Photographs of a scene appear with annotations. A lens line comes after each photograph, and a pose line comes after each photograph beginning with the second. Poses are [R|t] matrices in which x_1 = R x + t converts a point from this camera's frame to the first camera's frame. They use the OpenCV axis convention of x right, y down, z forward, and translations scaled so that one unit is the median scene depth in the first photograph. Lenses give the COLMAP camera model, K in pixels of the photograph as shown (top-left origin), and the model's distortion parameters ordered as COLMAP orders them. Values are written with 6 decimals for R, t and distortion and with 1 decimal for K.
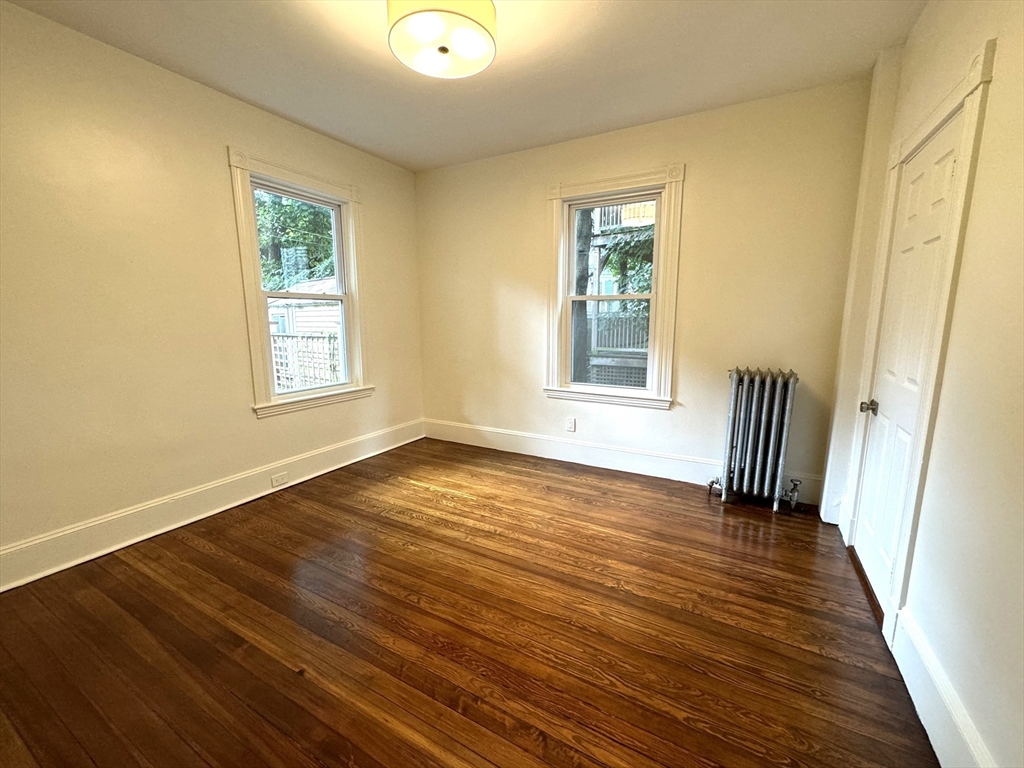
lens RADIAL K [[414.6, 0, 509.1], [0, 414.6, 383.0], [0, 0, 1]] dist [-0.001382, -0.000058]
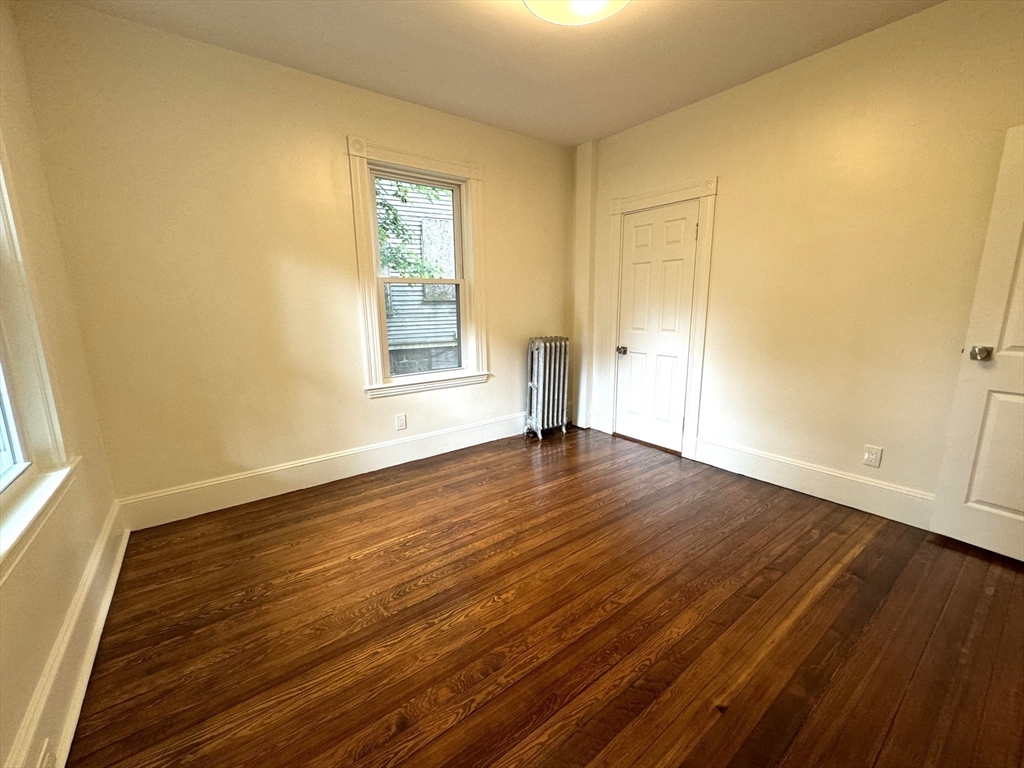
lens RADIAL K [[414.6, 0, 509.1], [0, 414.6, 383.0], [0, 0, 1]] dist [-0.001382, -0.000058]
pose [[0.408567, -0.176474, 0.895505, -0.692440], [0.154331, 0.980360, 0.122784, -0.072461], [-0.899586, 0.088038, 0.427778, 0.504213]]
